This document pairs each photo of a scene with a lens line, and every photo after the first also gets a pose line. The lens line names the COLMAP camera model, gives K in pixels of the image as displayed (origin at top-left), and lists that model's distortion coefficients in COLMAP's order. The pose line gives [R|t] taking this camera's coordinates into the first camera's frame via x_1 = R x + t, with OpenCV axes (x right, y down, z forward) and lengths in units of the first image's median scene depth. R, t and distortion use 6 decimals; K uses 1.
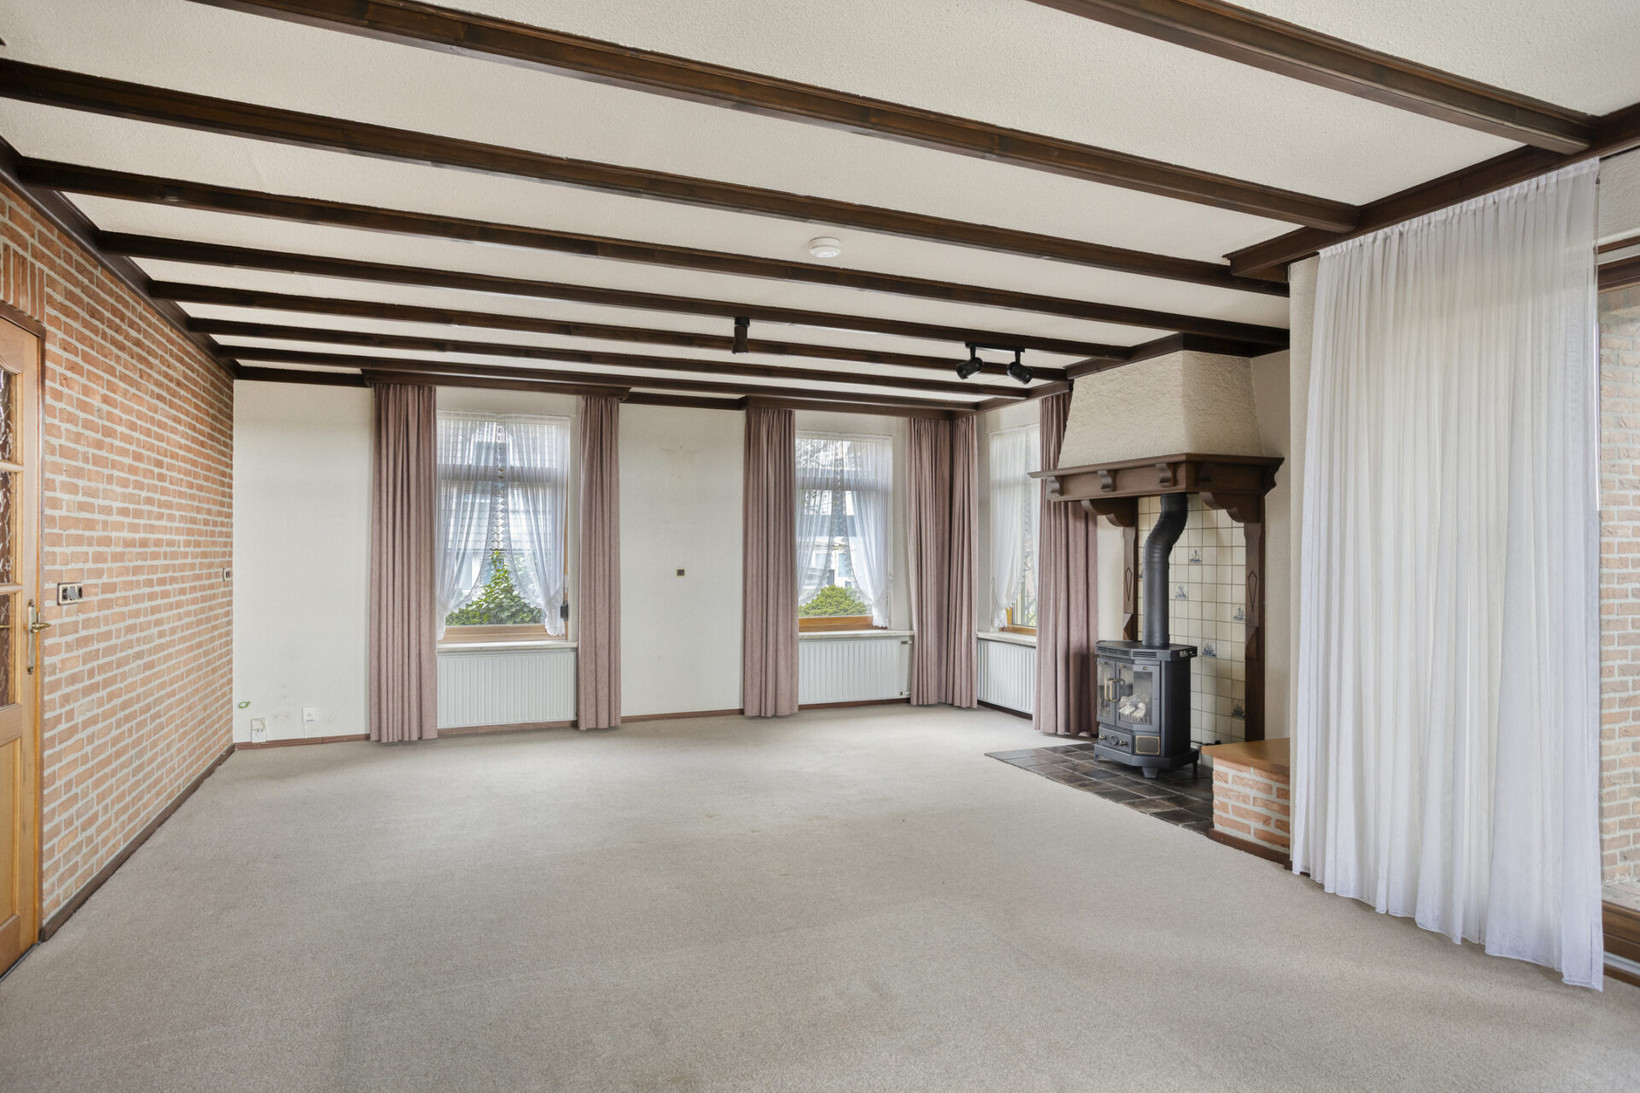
lens RADIAL K [[922.8, 0, 828.2], [0, 922.8, 555.7], [0, 0, 1]] dist [0.005186, 0.002140]
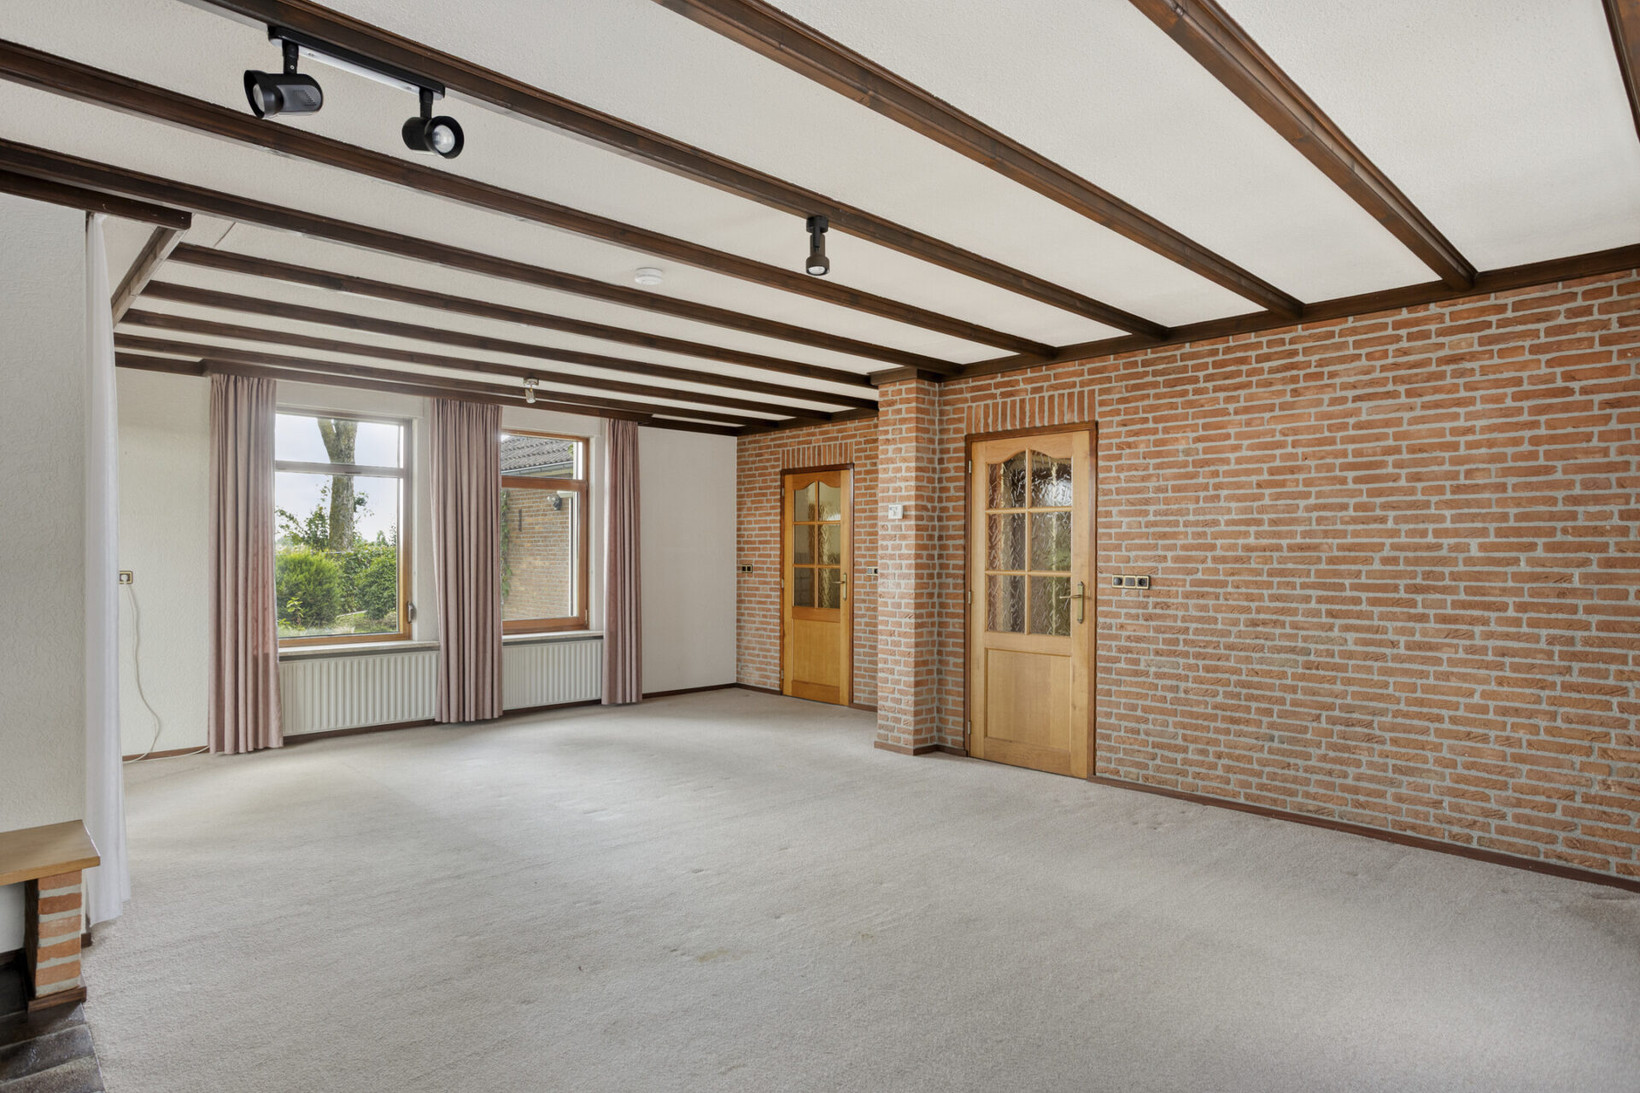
lens RADIAL K [[922.8, 0, 806.0], [0, 922.8, 548.6], [0, 0, 1]] dist [0.005186, 0.002140]
pose [[0.933896, 0.007780, 0.357460, -0.442816], [-0.004160, 0.999932, -0.010894, 0.002030], [-0.357521, 0.008687, 0.933865, -0.168709]]
